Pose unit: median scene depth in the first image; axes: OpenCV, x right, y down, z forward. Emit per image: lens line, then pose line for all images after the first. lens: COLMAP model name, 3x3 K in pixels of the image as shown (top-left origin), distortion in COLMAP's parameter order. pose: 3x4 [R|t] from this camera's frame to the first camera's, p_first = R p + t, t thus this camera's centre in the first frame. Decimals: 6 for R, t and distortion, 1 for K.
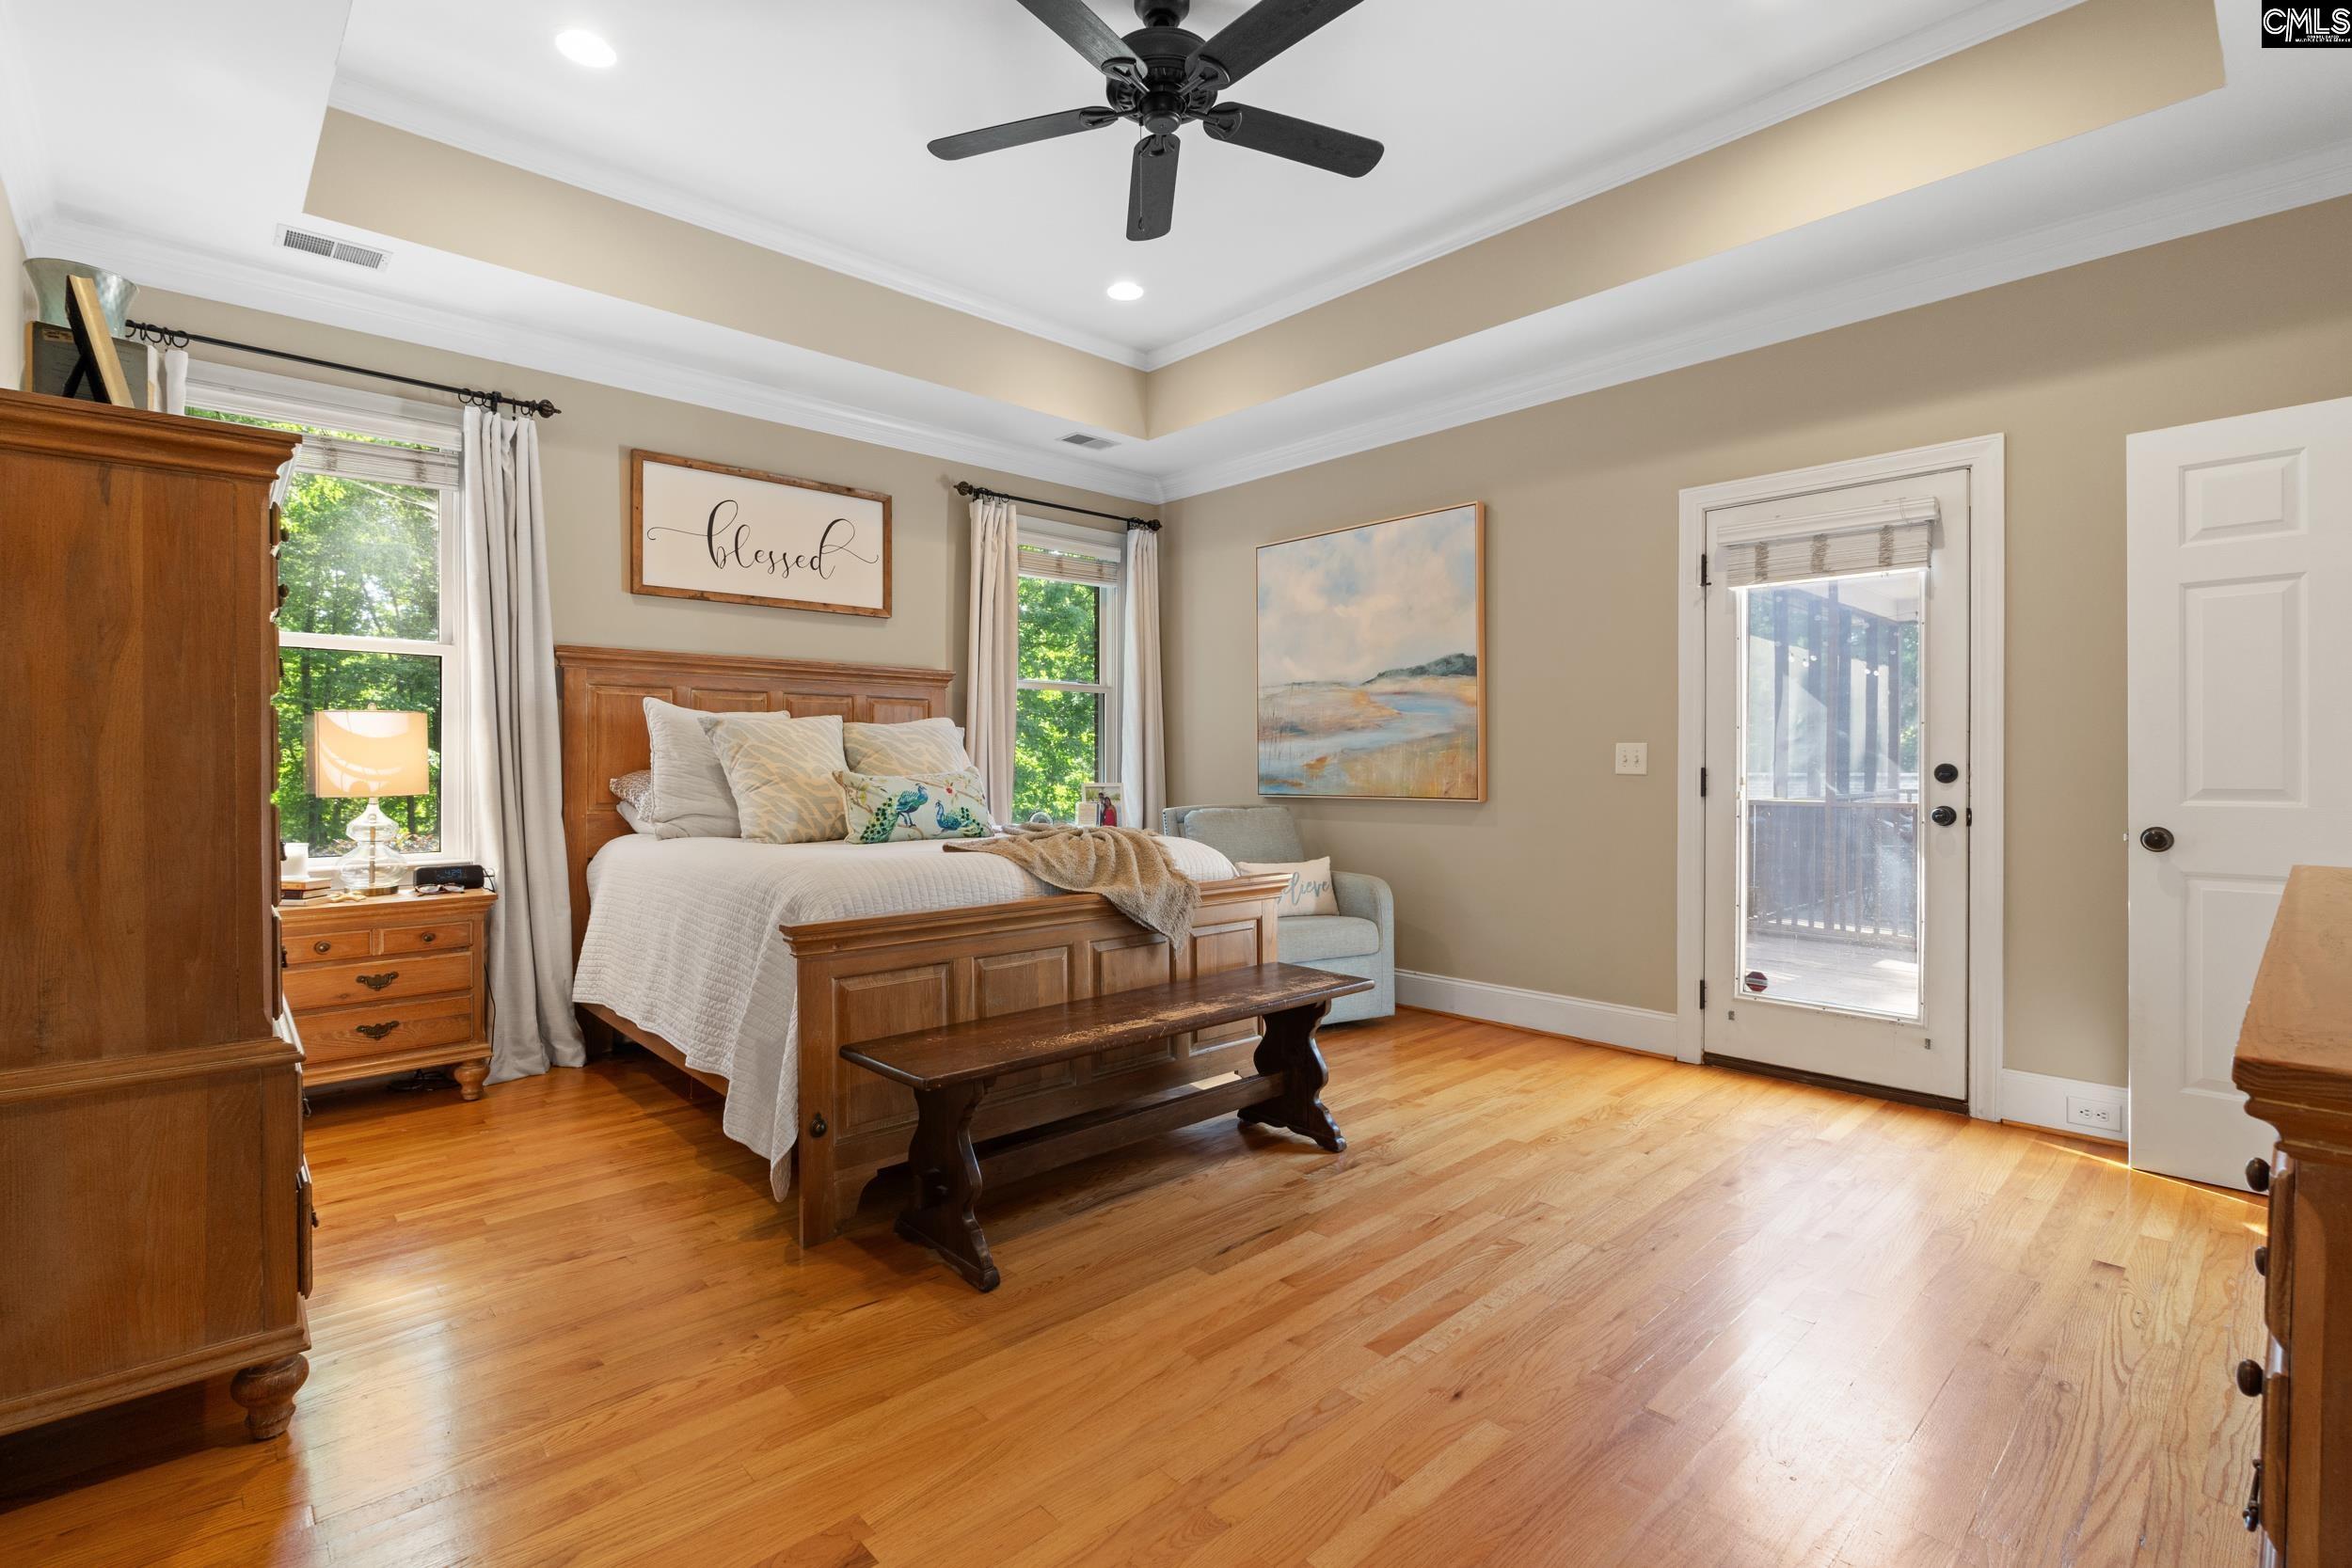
lens RADIAL K [[1077.5, 0, 1158.2], [0, 1077.5, 762.9], [0, 0, 1]] dist [-0.013153, 0.000074]
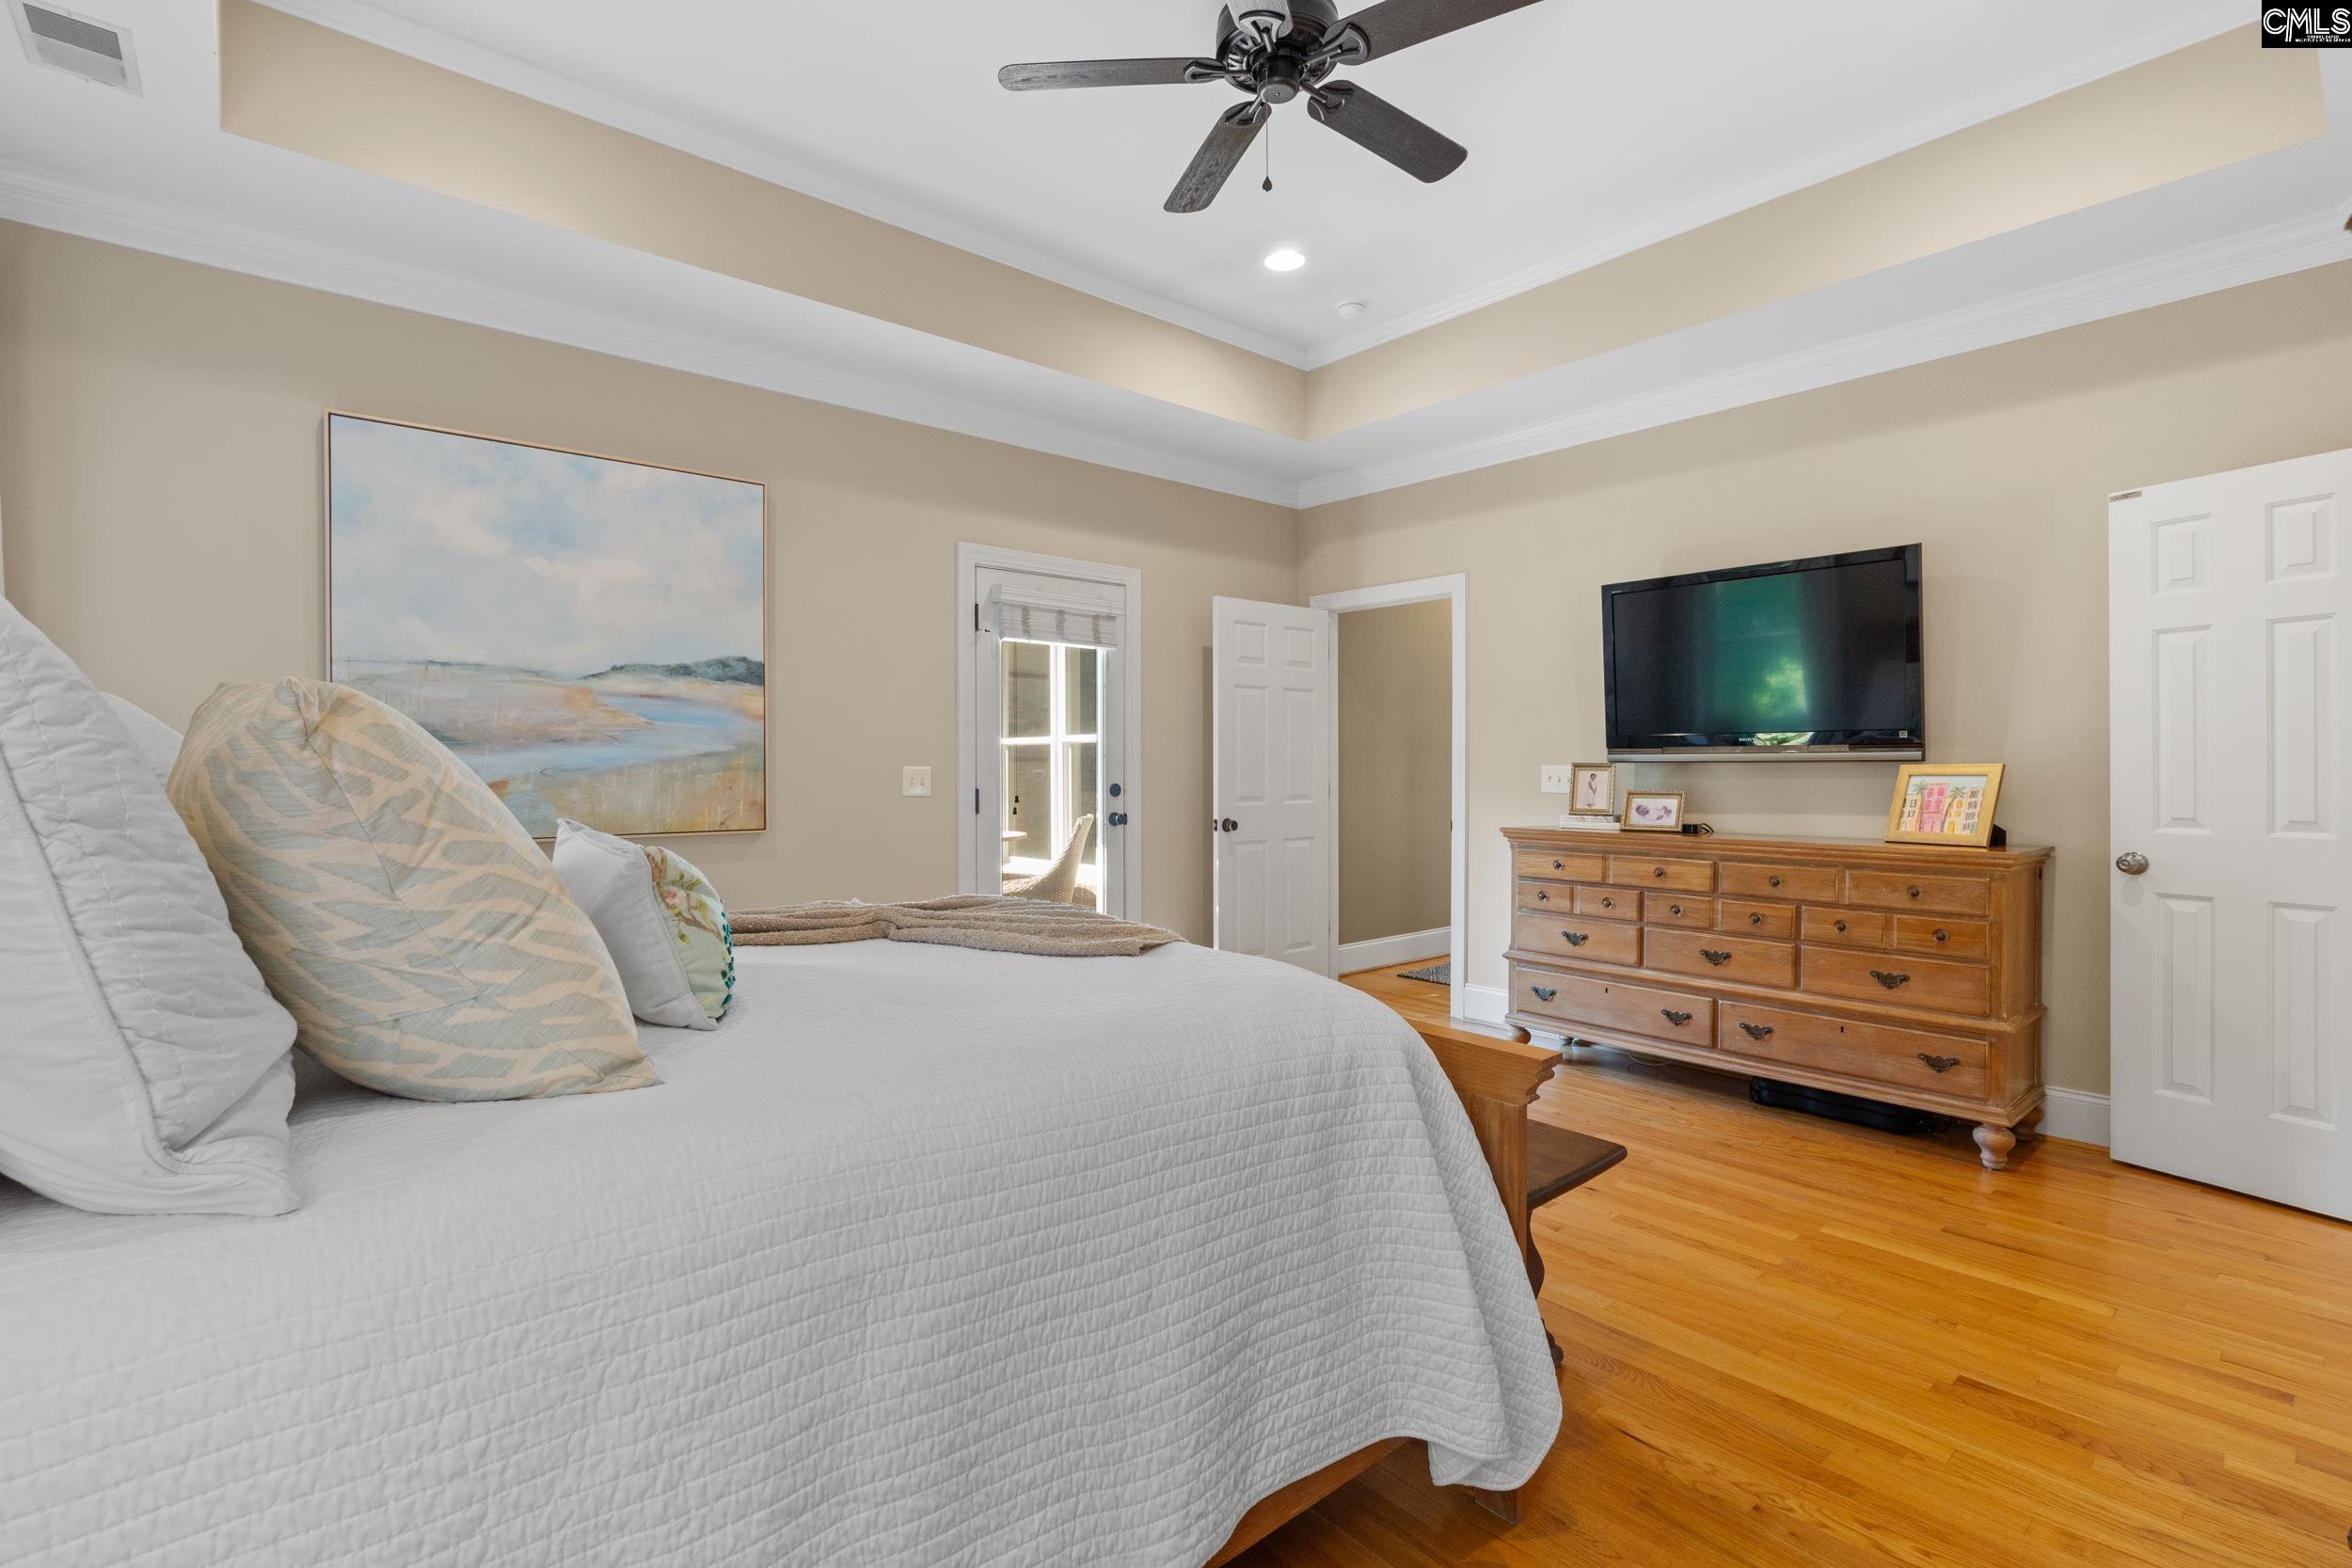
lens RADIAL K [[1076.1, 0, 1167.3], [0, 1076.1, 777.9], [0, 0, 1]] dist [-0.010978, 0.000823]
pose [[0.034095, -0.008144, 0.999385, -0.631232], [0.000829, 0.999967, 0.008120, -0.016243], [-0.999418, 0.000552, 0.034101, 0.745730]]
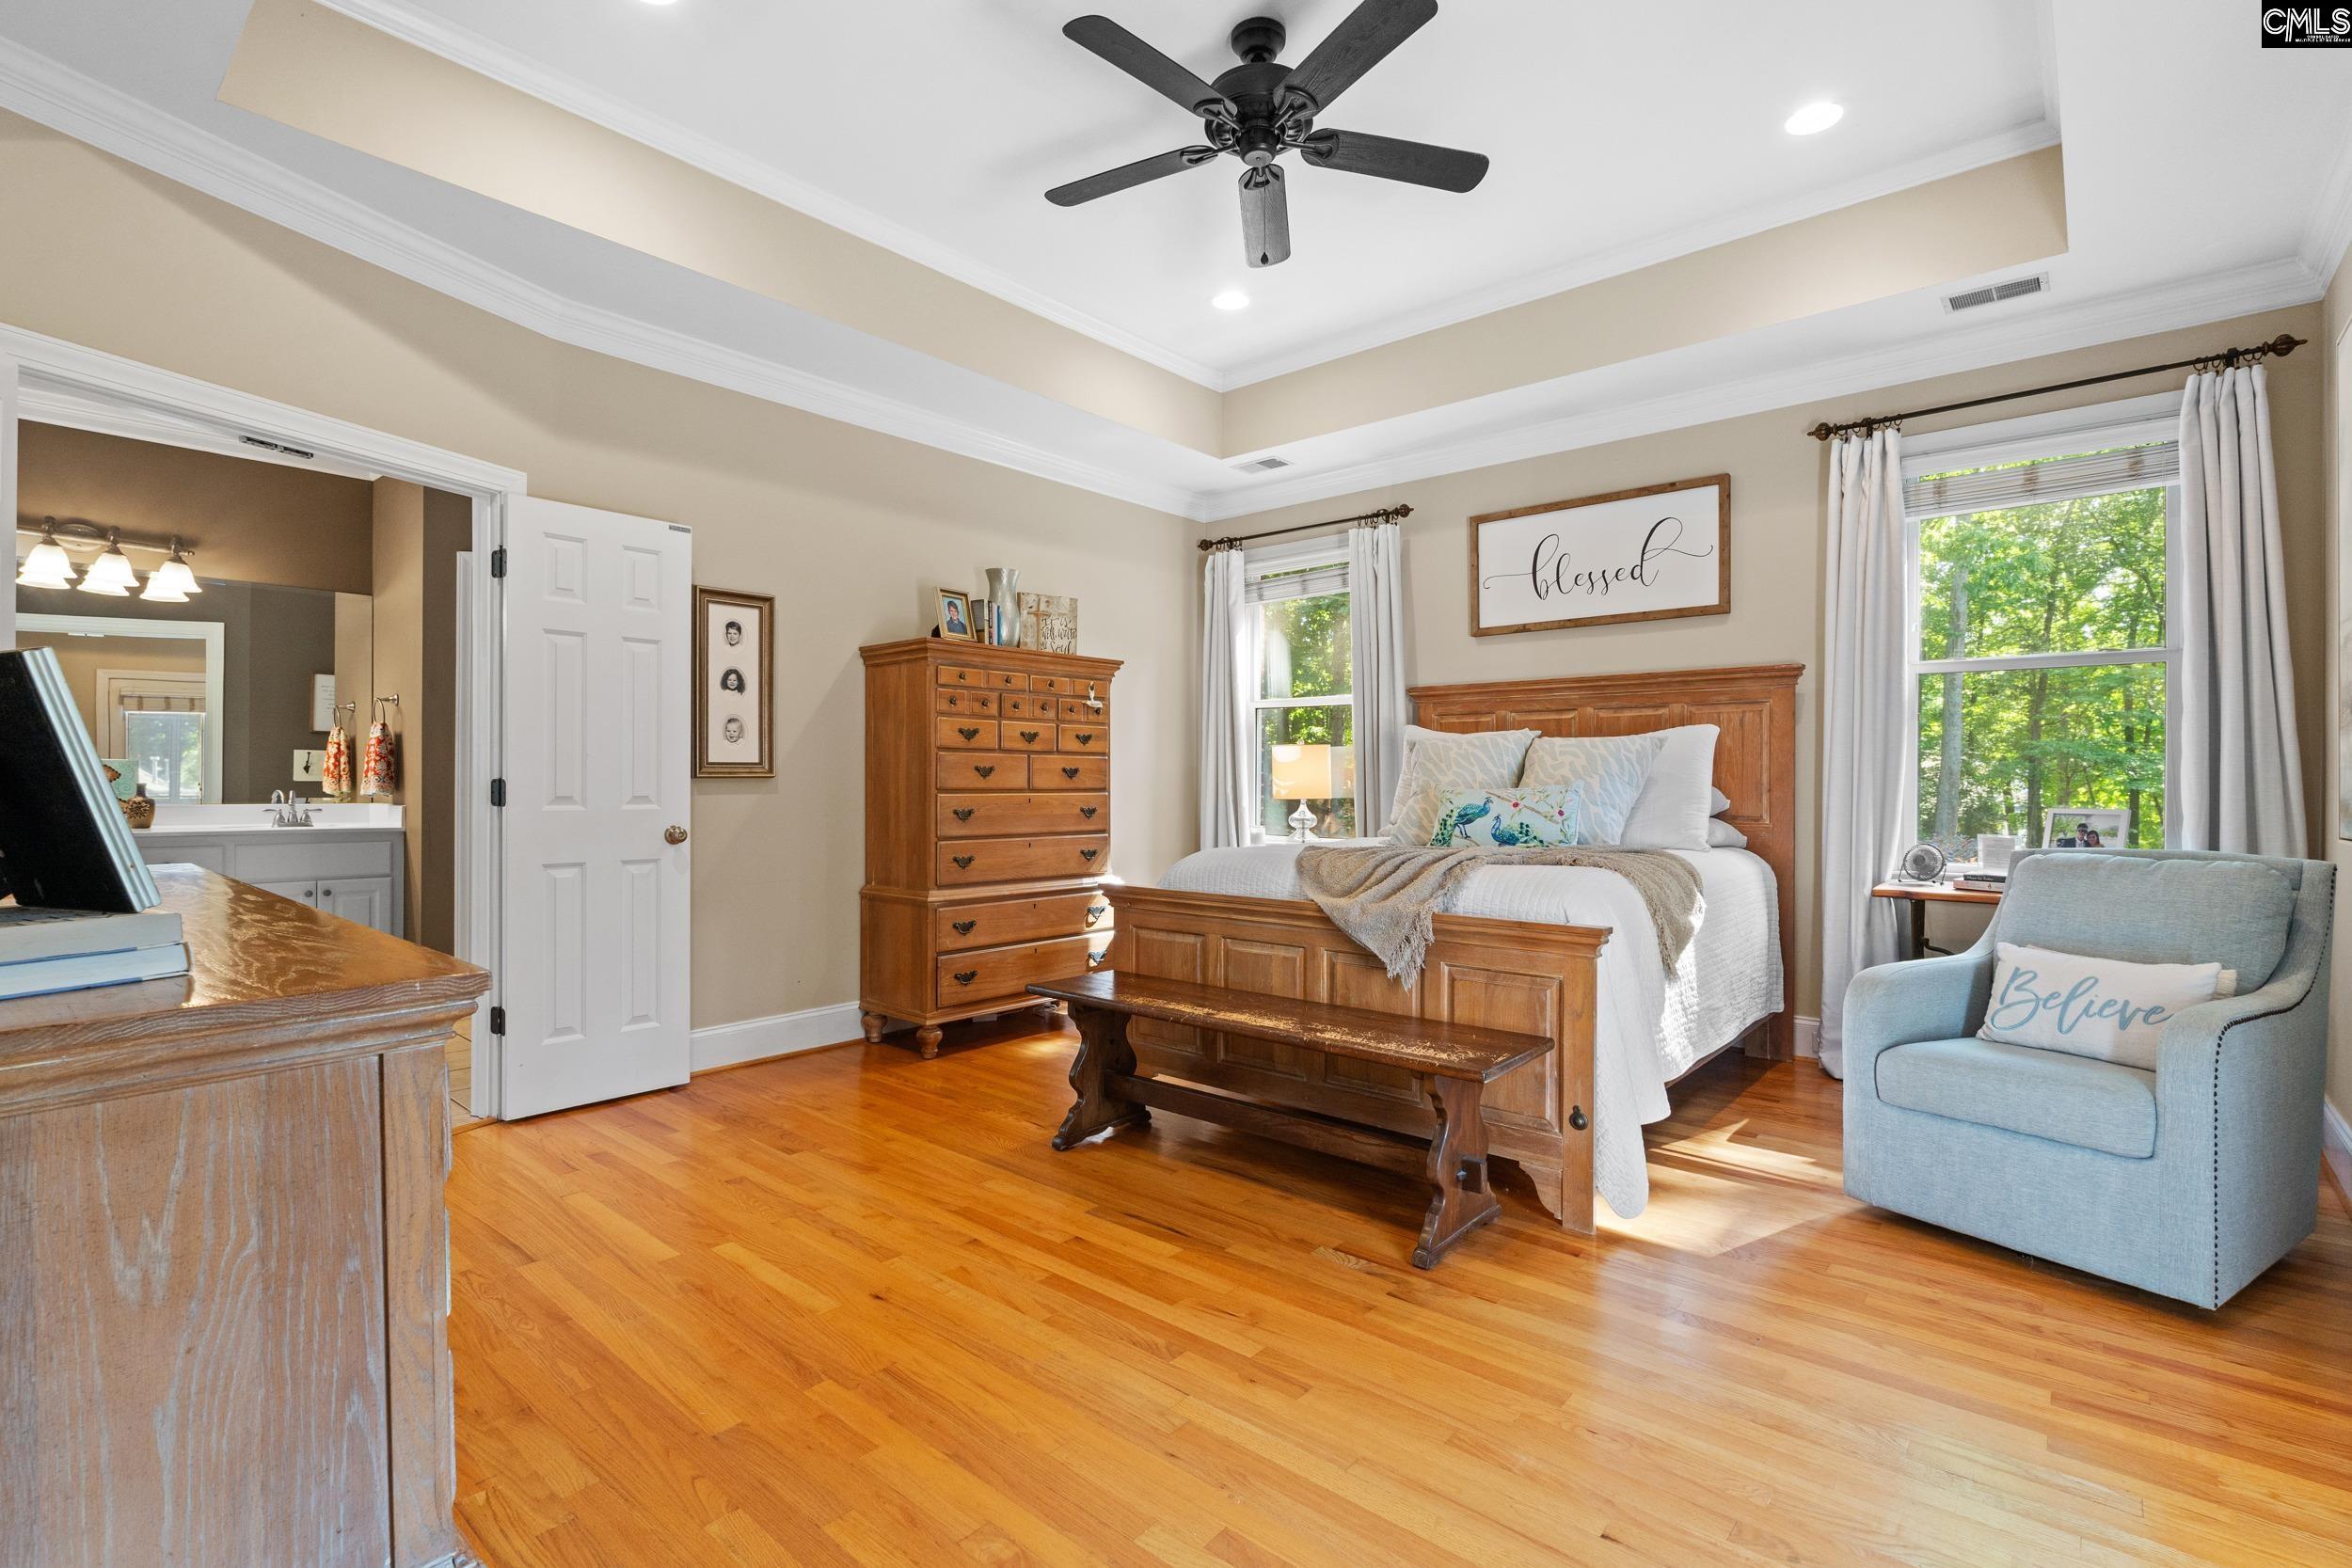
lens RADIAL K [[1076.1, 0, 1167.3], [0, 1076.1, 777.9], [0, 0, 1]] dist [-0.010978, 0.000823]
pose [[0.106878, -0.002308, -0.994270, 0.719384], [-0.002071, 0.999995, -0.002544, 0.004327], [0.994270, 0.002331, 0.106872, 0.566685]]
